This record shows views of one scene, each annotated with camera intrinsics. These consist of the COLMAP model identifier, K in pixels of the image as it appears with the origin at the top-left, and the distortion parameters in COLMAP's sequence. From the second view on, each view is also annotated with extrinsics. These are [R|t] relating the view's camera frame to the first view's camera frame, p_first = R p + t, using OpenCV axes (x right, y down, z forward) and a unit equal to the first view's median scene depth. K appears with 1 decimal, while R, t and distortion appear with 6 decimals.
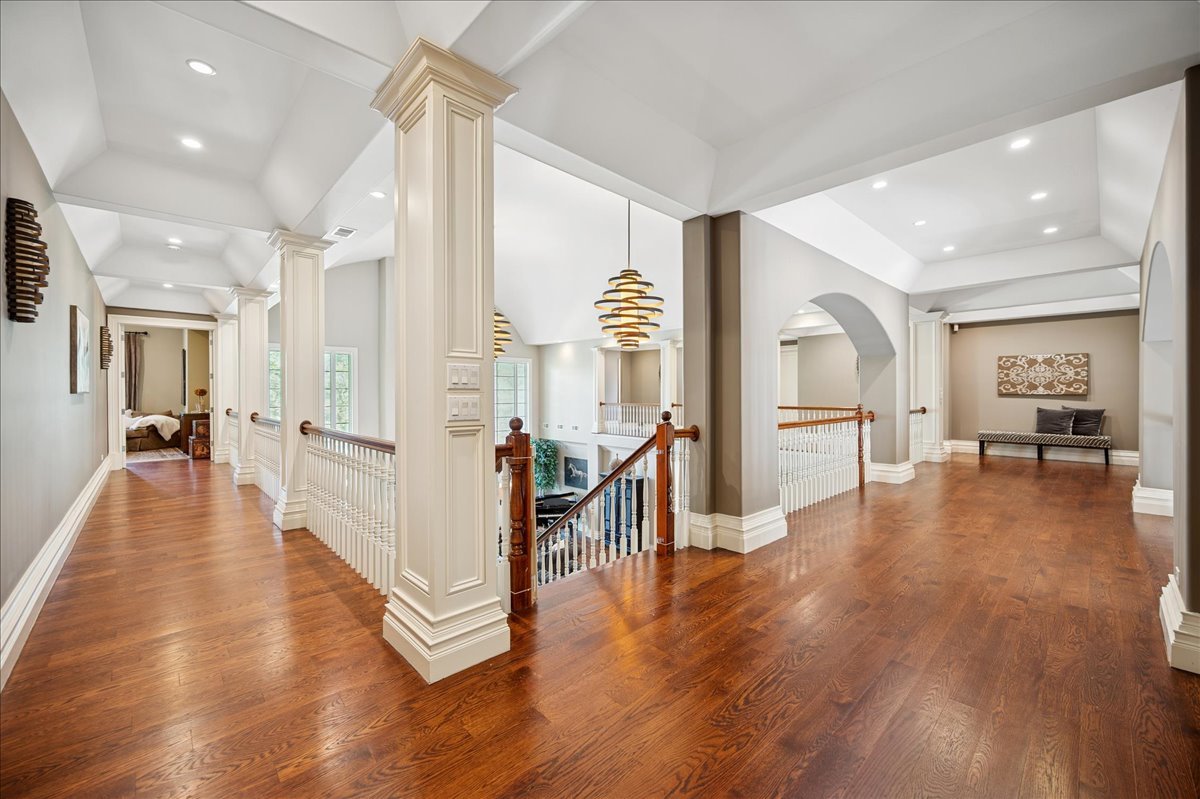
lens RADIAL K [[476.0, 0, 600.9], [0, 476.0, 396.8], [0, 0, 1]] dist [0.002906, -0.000213]
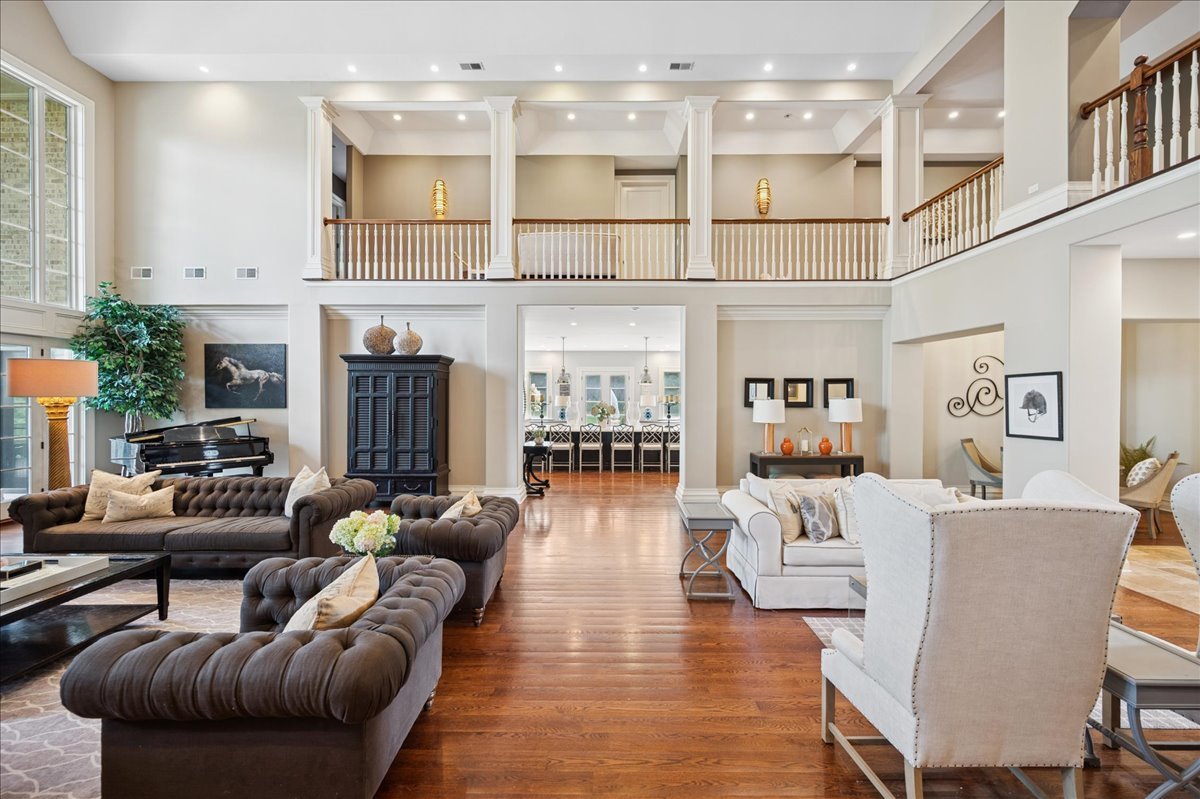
lens RADIAL K [[476.0, 0, 597.9], [0, 476.0, 400.2], [0, 0, 1]] dist [0.002906, -0.000213]
pose [[0.684024, -0.001239, 0.729458, -0.153761], [-0.000933, 0.999996, 0.002574, 0.180023], [-0.729459, -0.002441, 0.684021, 0.426072]]
